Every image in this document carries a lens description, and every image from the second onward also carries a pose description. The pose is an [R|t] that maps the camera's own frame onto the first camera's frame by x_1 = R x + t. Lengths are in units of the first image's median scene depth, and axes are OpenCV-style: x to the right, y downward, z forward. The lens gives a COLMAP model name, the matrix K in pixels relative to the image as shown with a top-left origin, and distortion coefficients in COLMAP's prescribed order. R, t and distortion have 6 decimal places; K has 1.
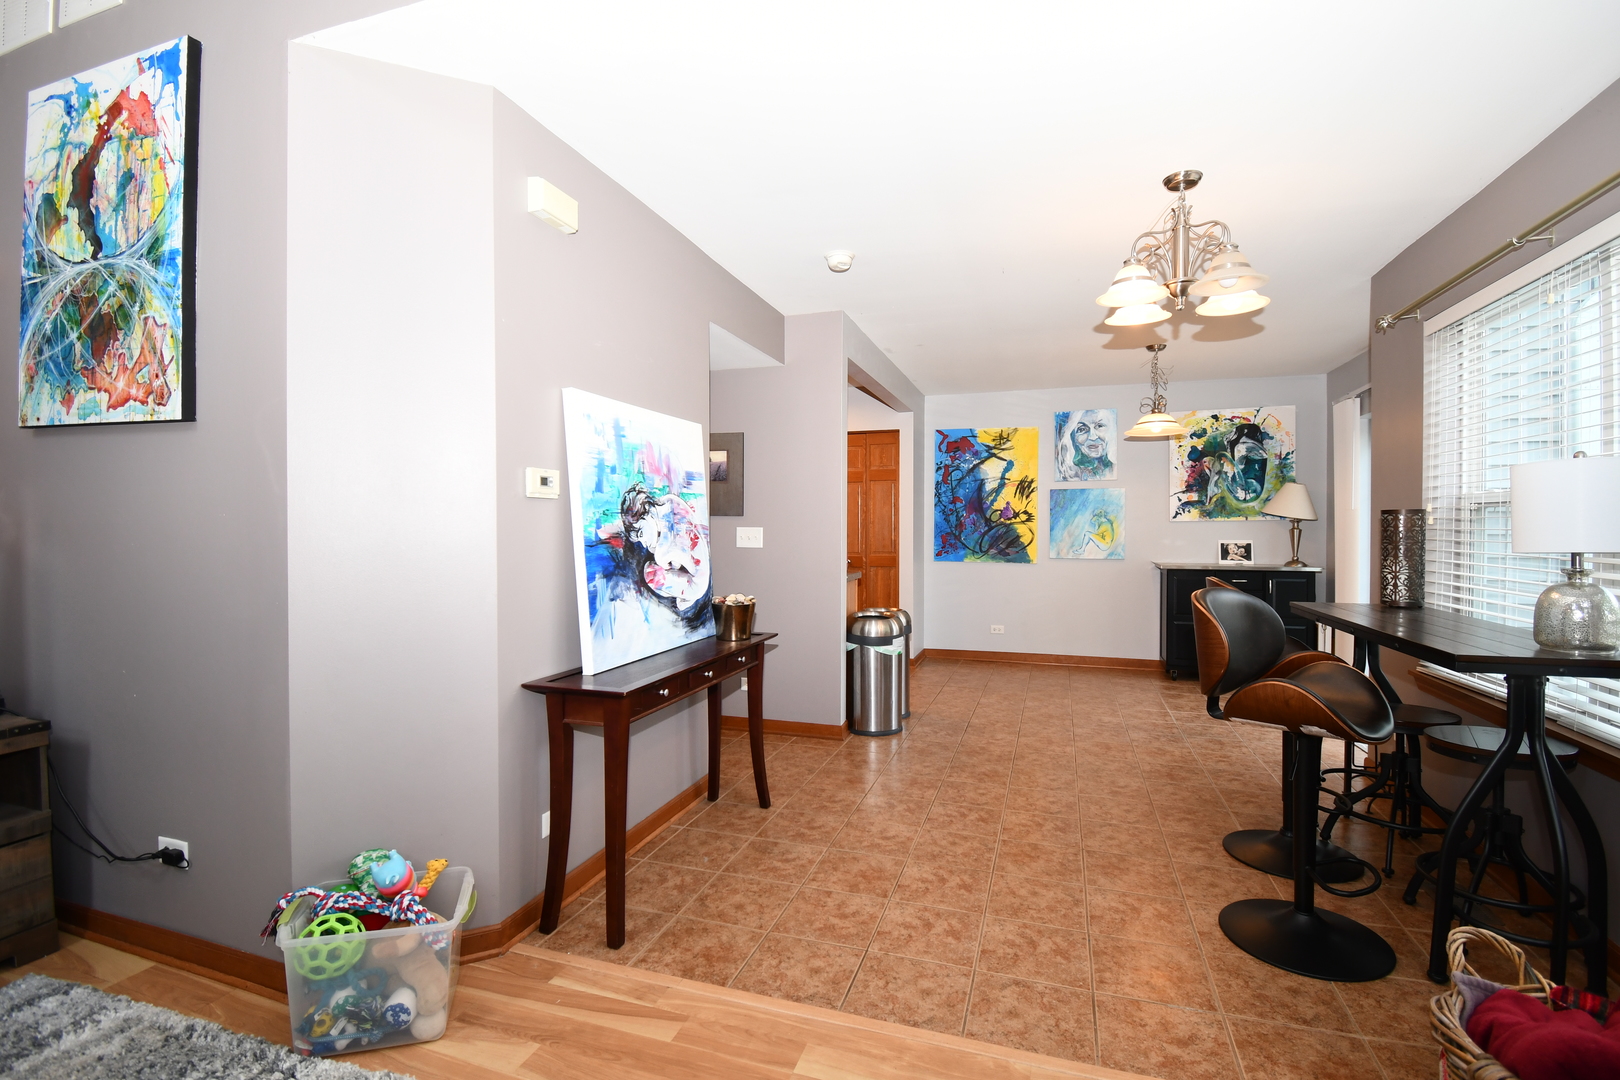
lens RADIAL K [[776.9, 0, 809.5], [0, 776.9, 533.2], [0, 0, 1]] dist [0.000674, -0.000016]
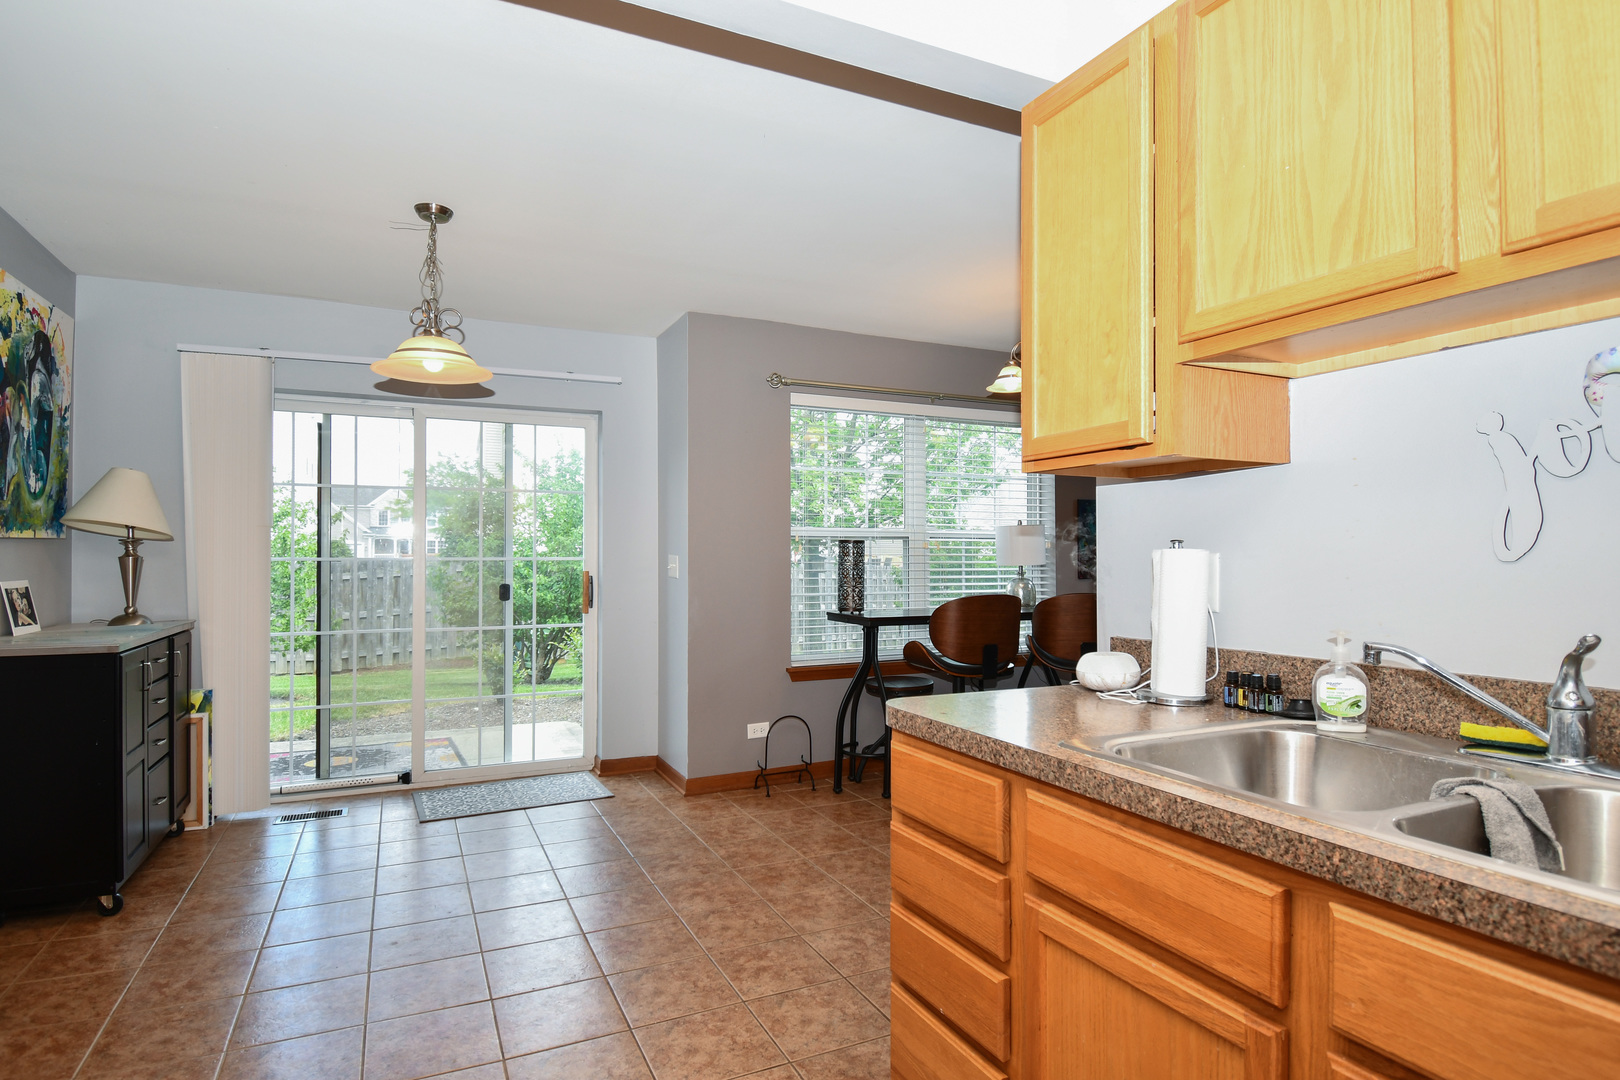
lens RADIAL K [[846.2, 0, 805.3], [0, 846.2, 543.8], [0, 0, 1]] dist [-0.000227, -0.000024]
pose [[-0.684721, 0.004712, 0.728790, -0.179703], [0.005160, 0.999985, -0.001618, -0.015653], [-0.728787, 0.002653, -0.684735, 1.492895]]
